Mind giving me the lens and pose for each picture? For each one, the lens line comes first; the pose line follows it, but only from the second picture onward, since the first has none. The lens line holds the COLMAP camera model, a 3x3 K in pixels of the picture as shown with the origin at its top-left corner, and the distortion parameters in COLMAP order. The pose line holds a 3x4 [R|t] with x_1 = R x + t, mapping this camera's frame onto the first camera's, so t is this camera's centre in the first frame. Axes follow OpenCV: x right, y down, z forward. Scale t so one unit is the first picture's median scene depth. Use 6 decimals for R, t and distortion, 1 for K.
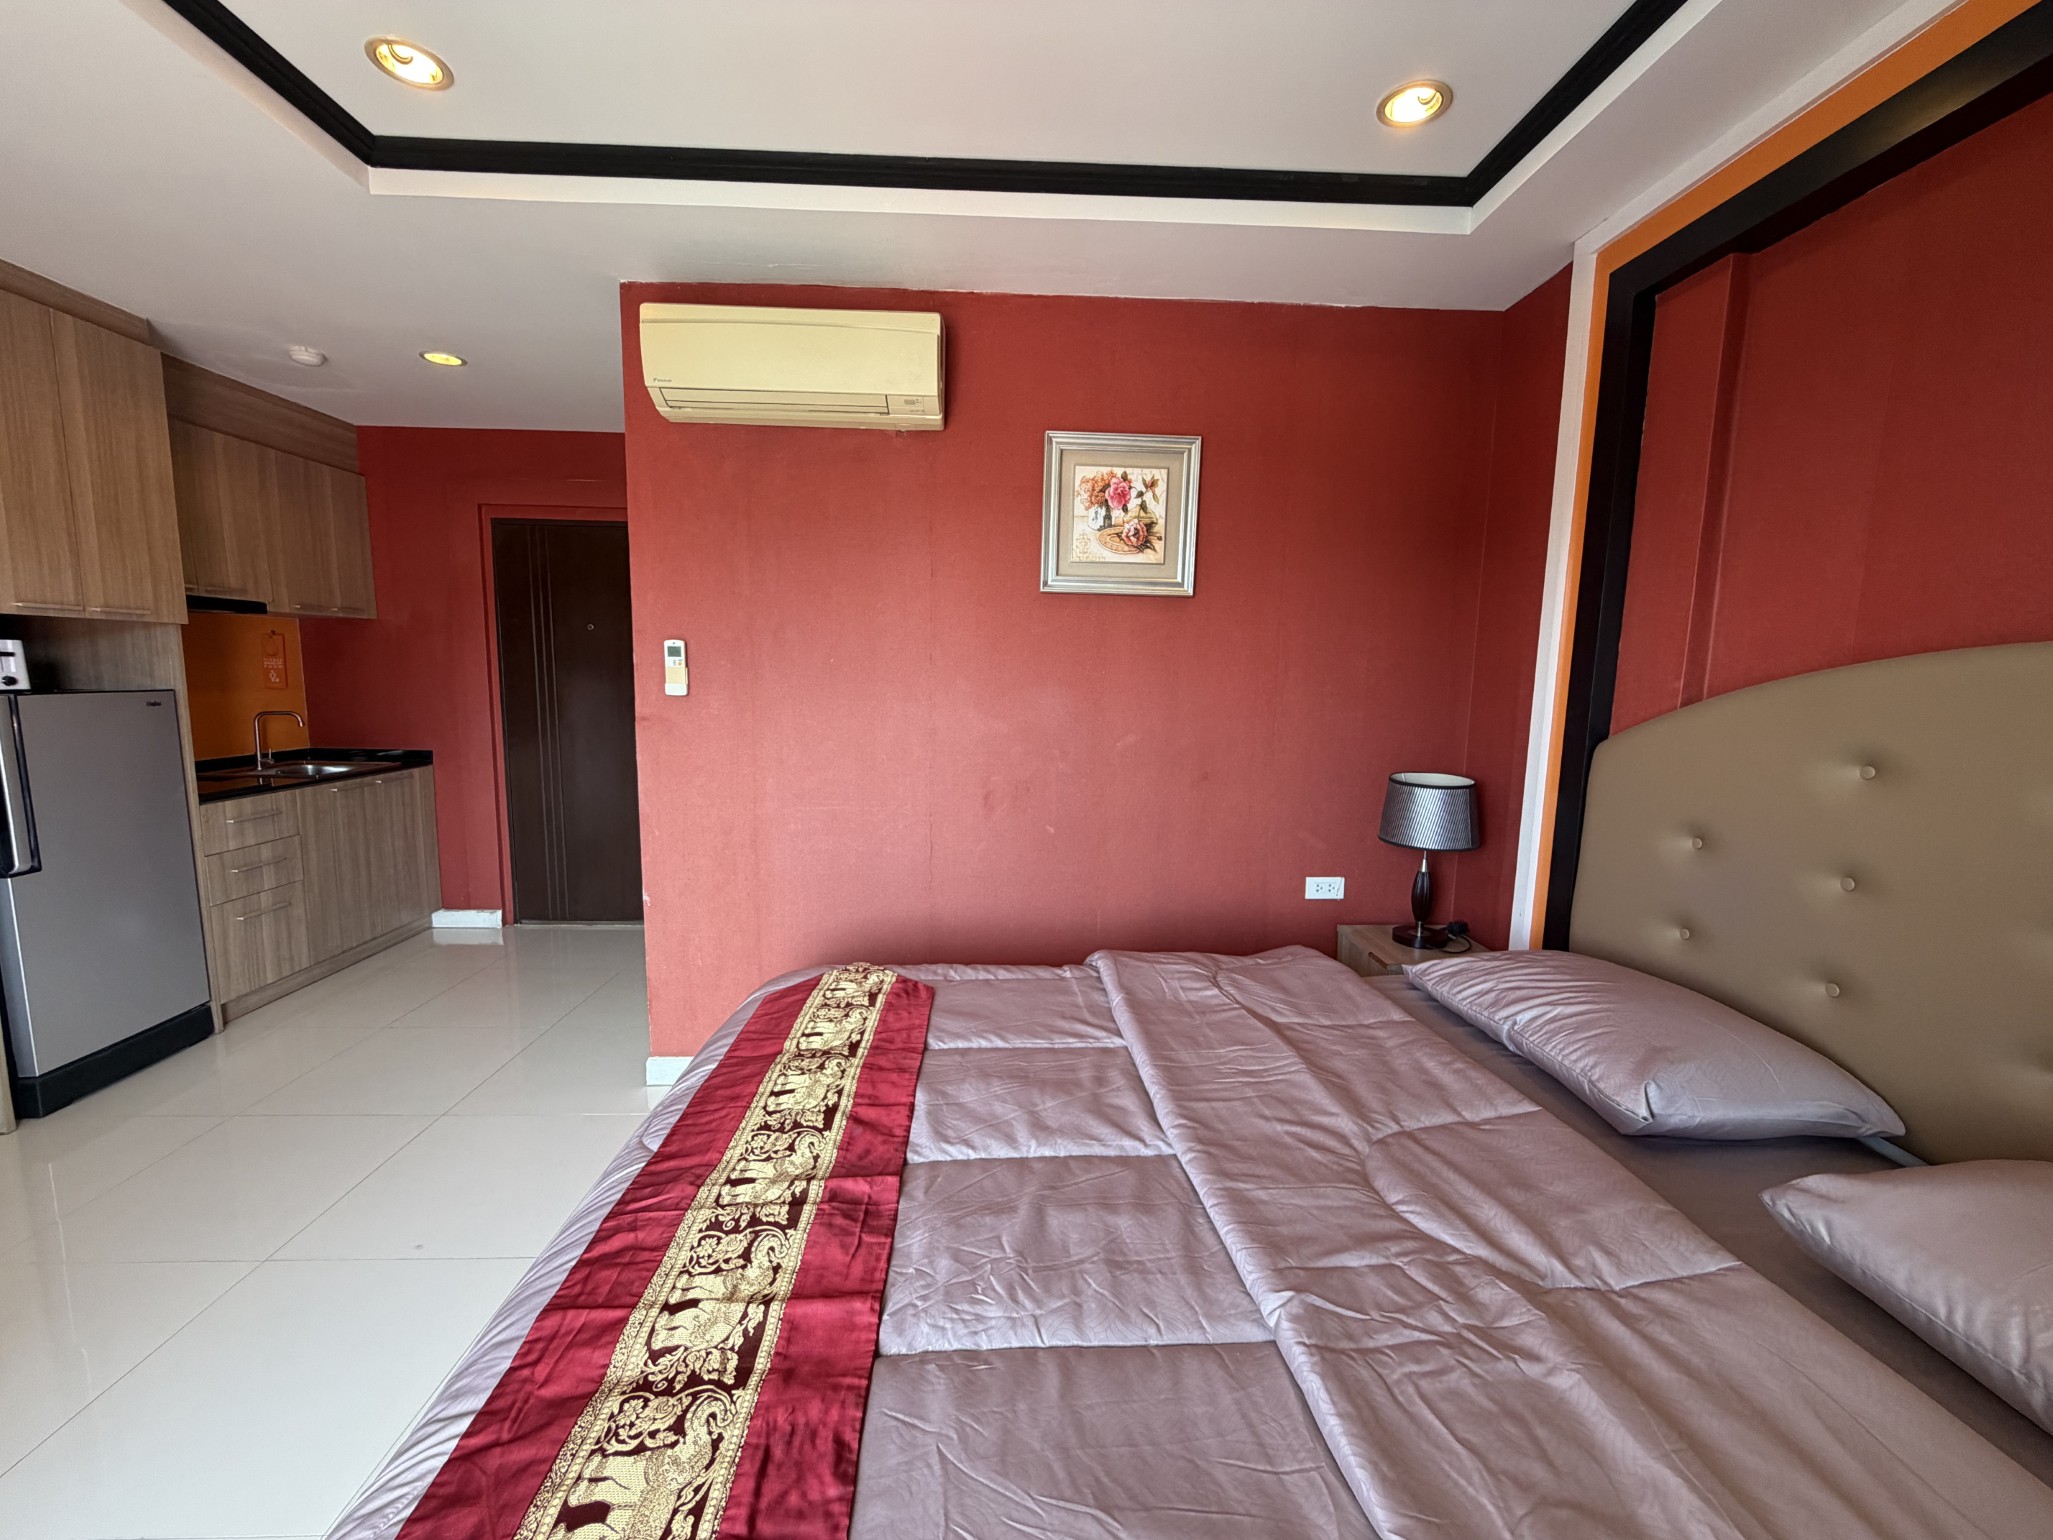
lens RADIAL K [[821.5, 0, 1019.2], [0, 821.5, 770.1], [0, 0, 1]] dist [0.000068, 0.000330]
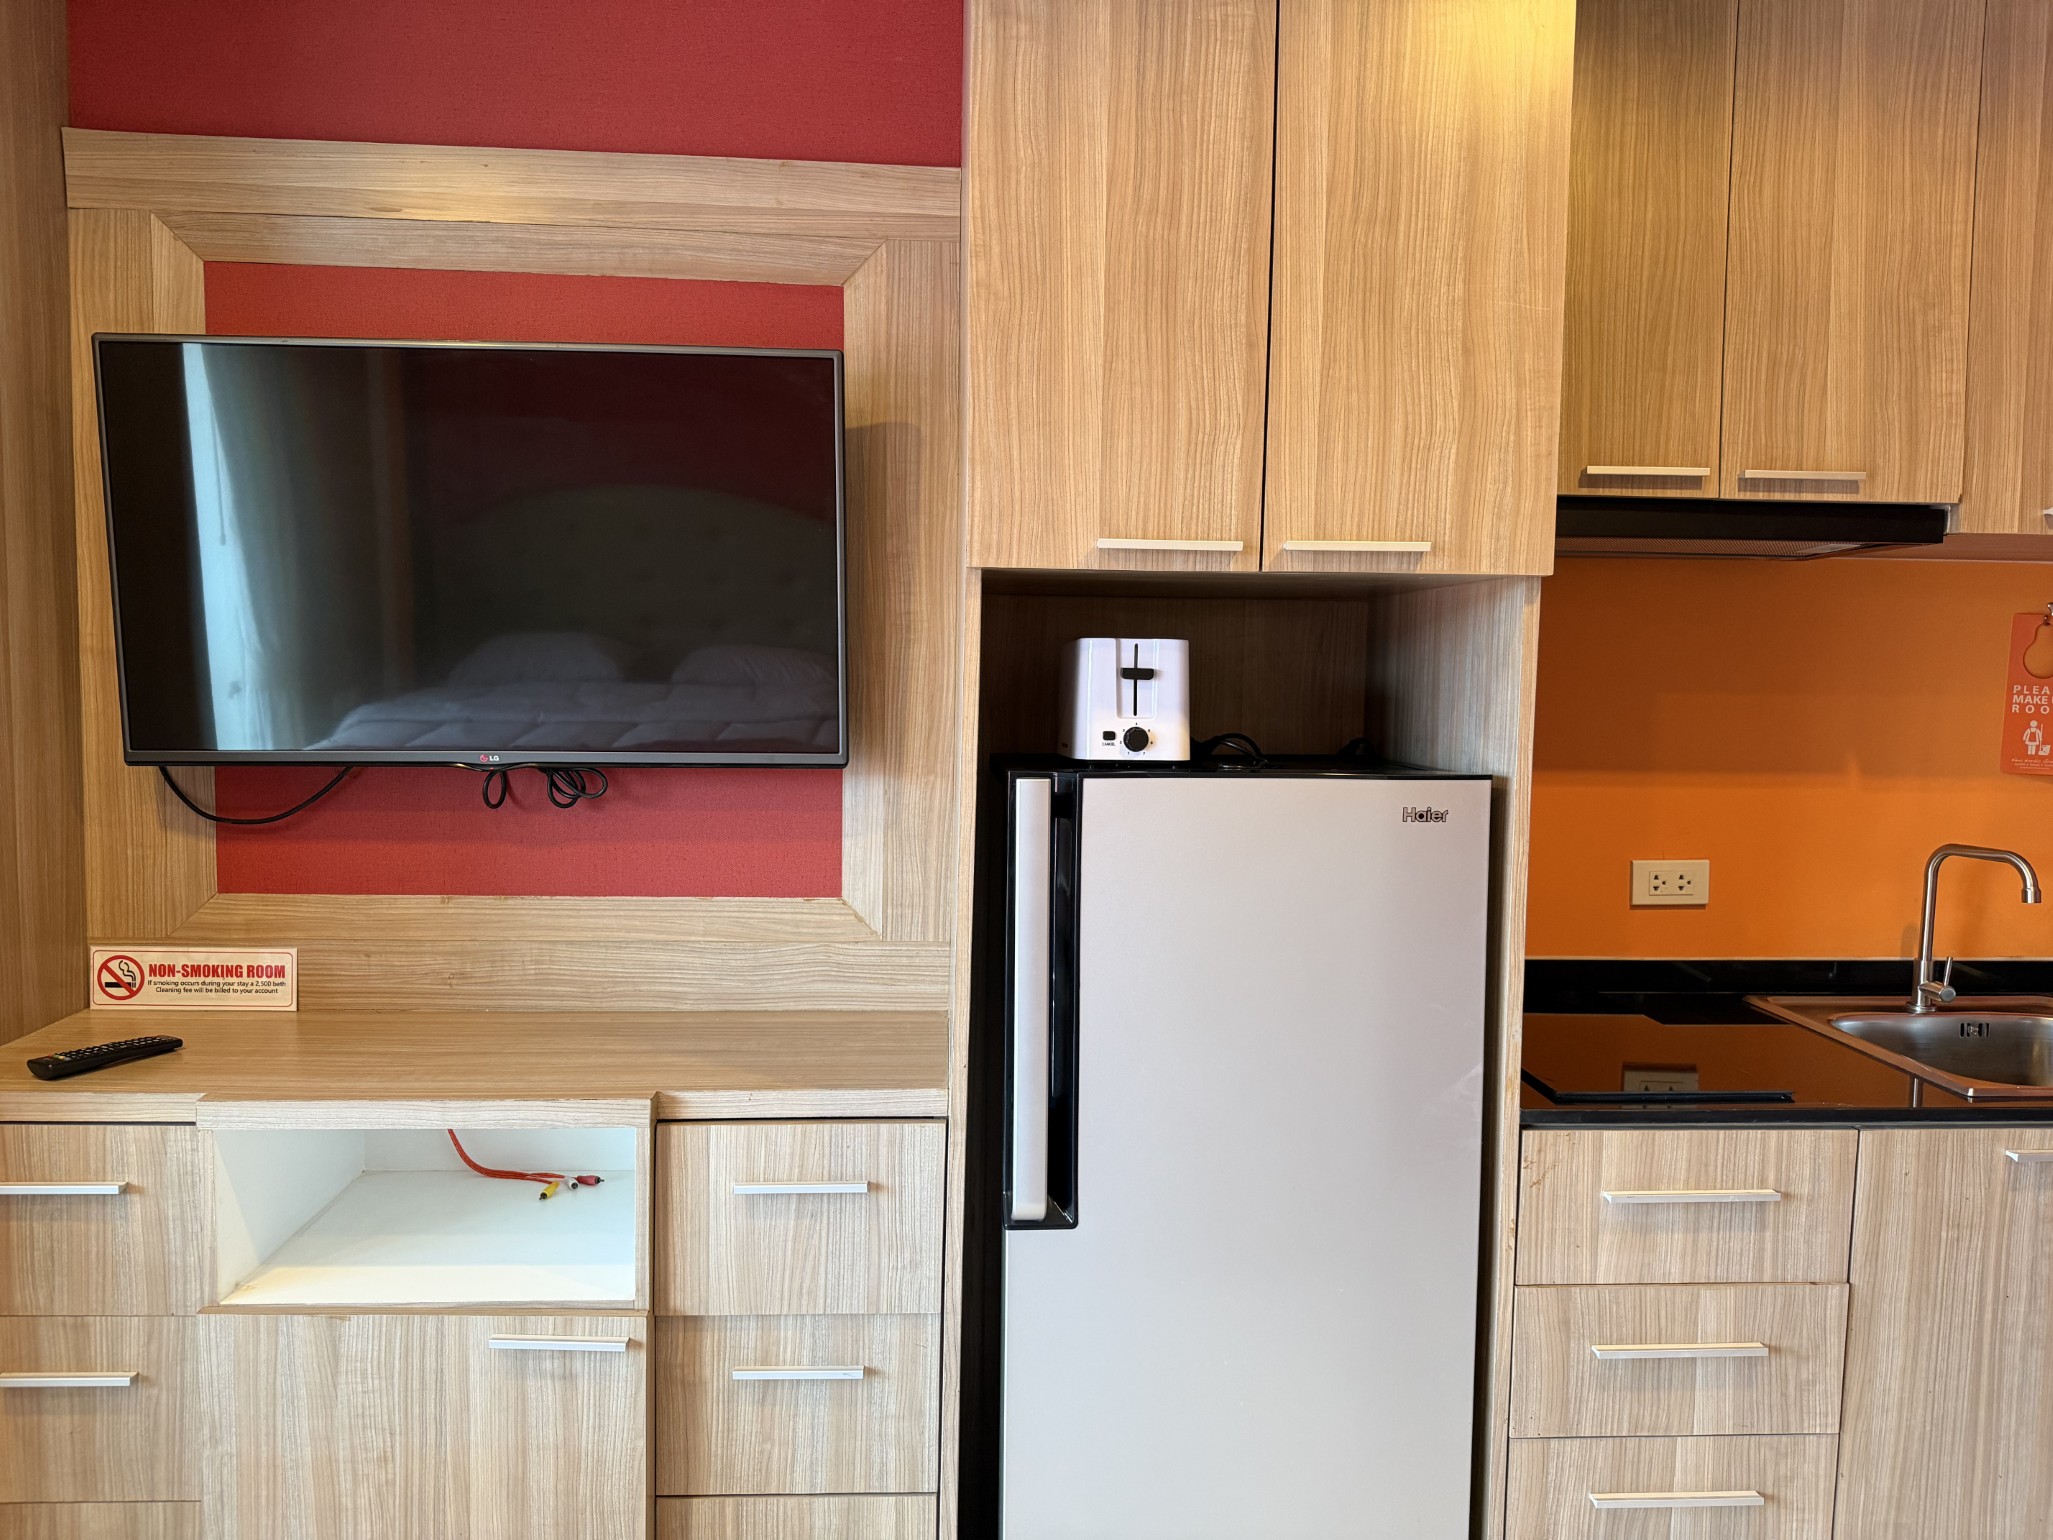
lens RADIAL K [[1448.4, 0, 1028.0], [0, 1448.4, 783.4], [0, 0, 1]] dist [0.051179, -0.063608]
pose [[0.023947, 0.061007, -0.997850, -0.475346], [-0.134700, 0.989231, 0.057248, -0.110234], [0.990597, 0.133040, 0.031906, 0.849934]]
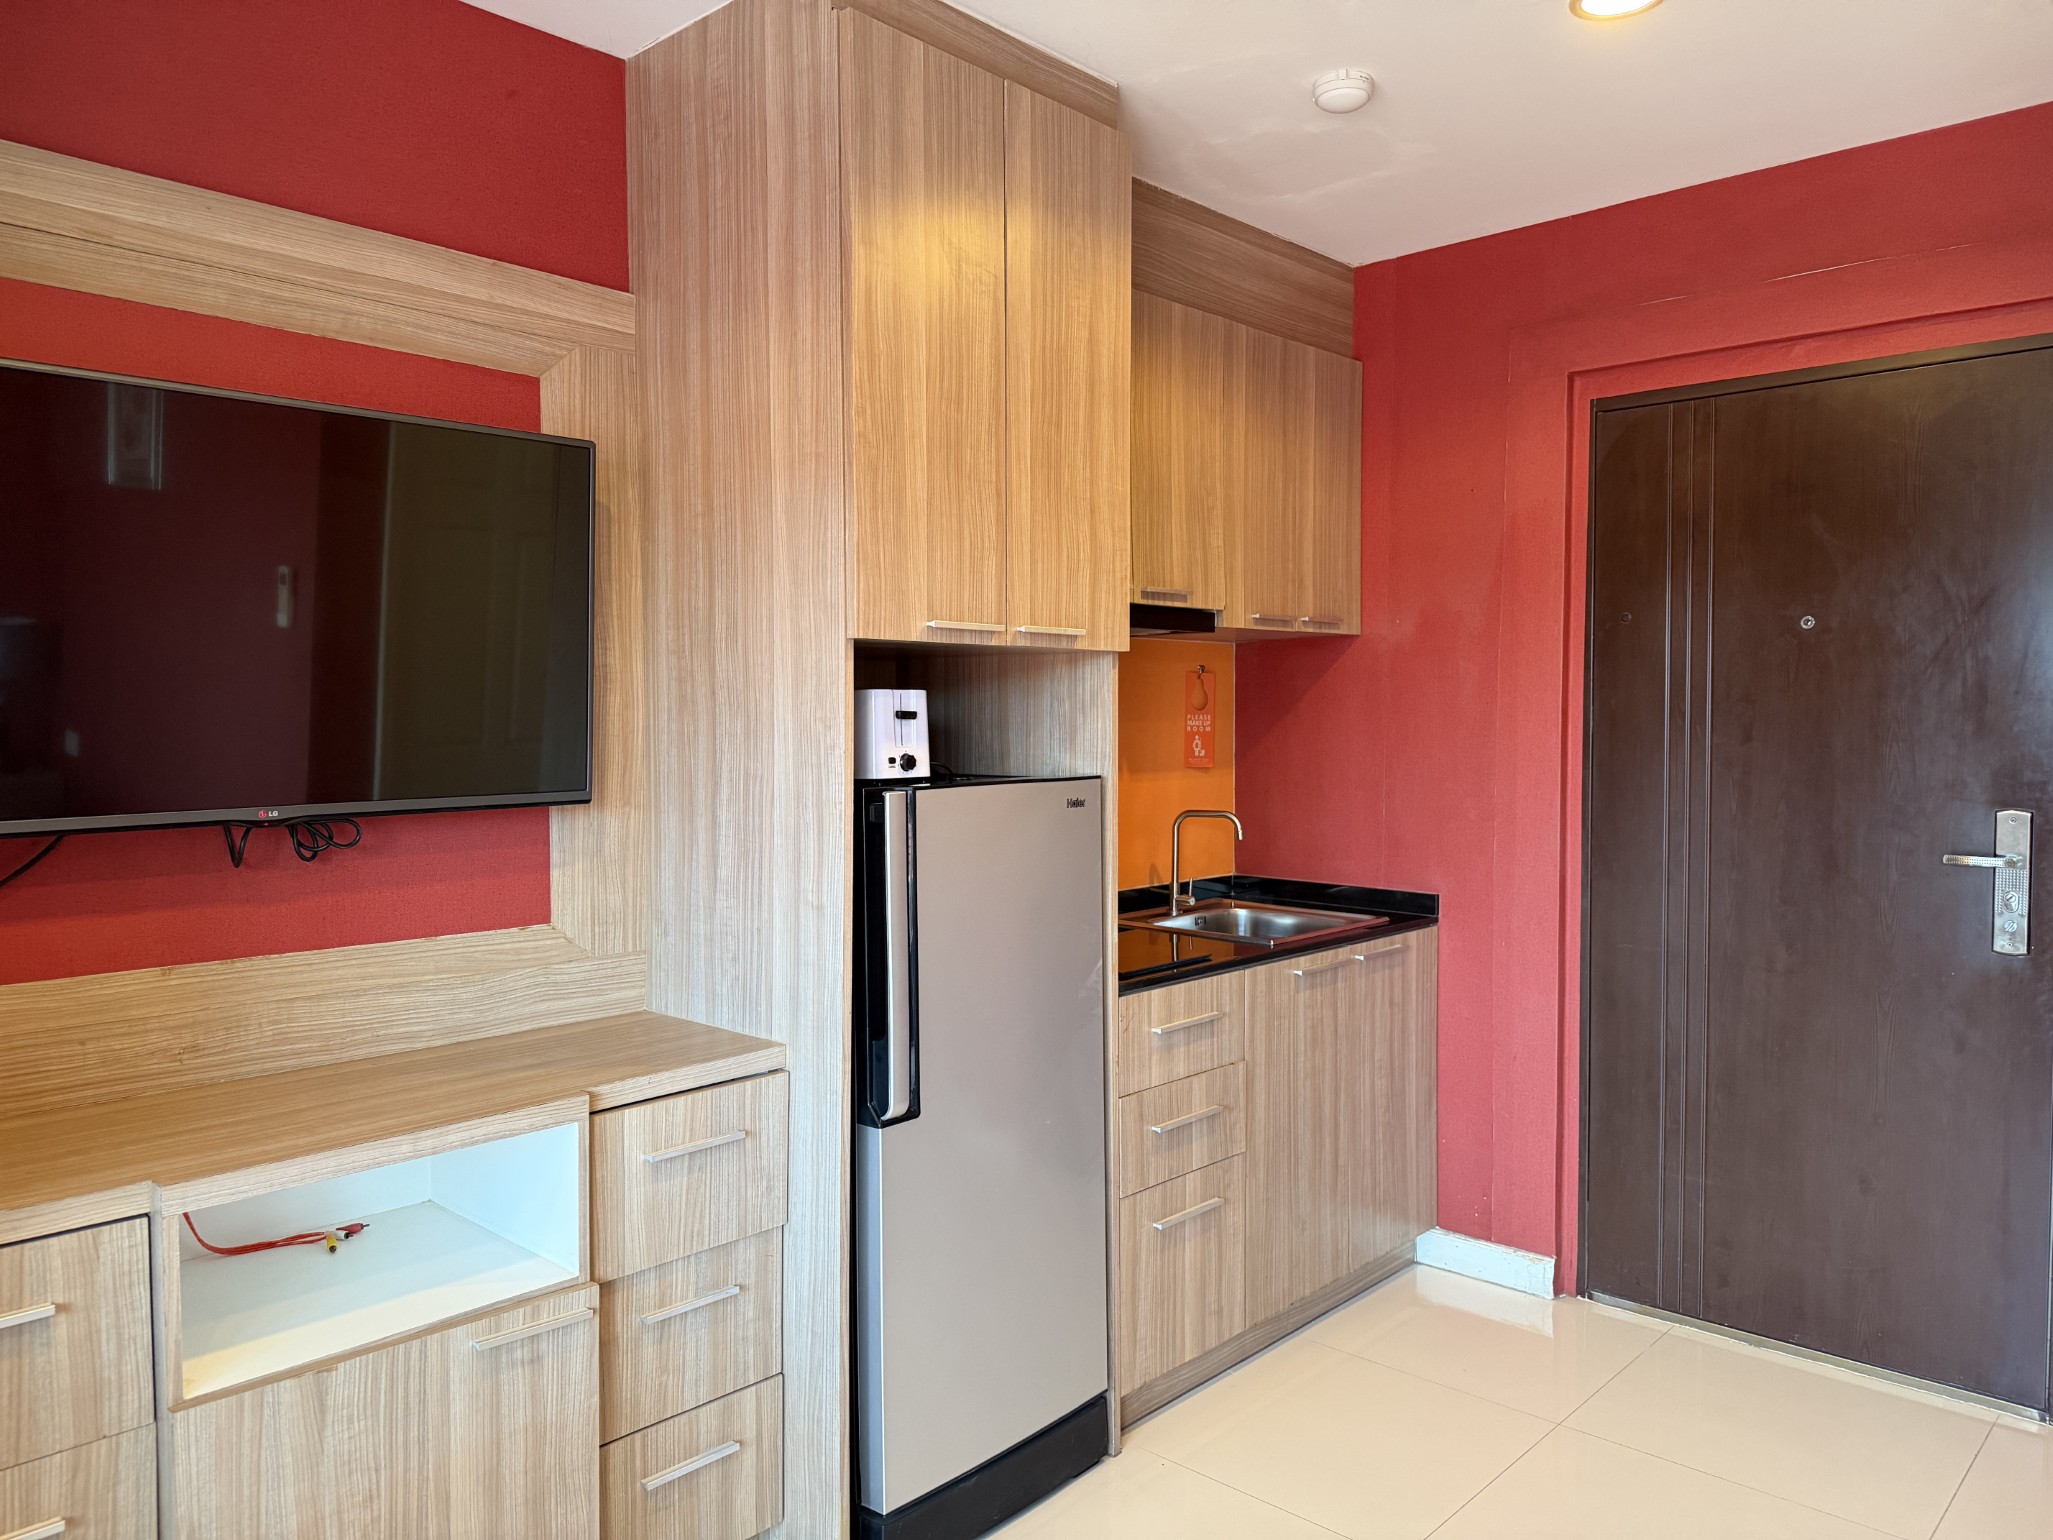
lens RADIAL K [[1448.4, 0, 1030.9], [0, 1448.4, 781.8], [0, 0, 1]] dist [0.051179, -0.063608]
pose [[0.711075, 0.012550, -0.703004, -0.437969], [-0.068639, 0.996304, -0.051640, -0.046121], [0.699758, 0.084973, 0.709308, 0.332893]]
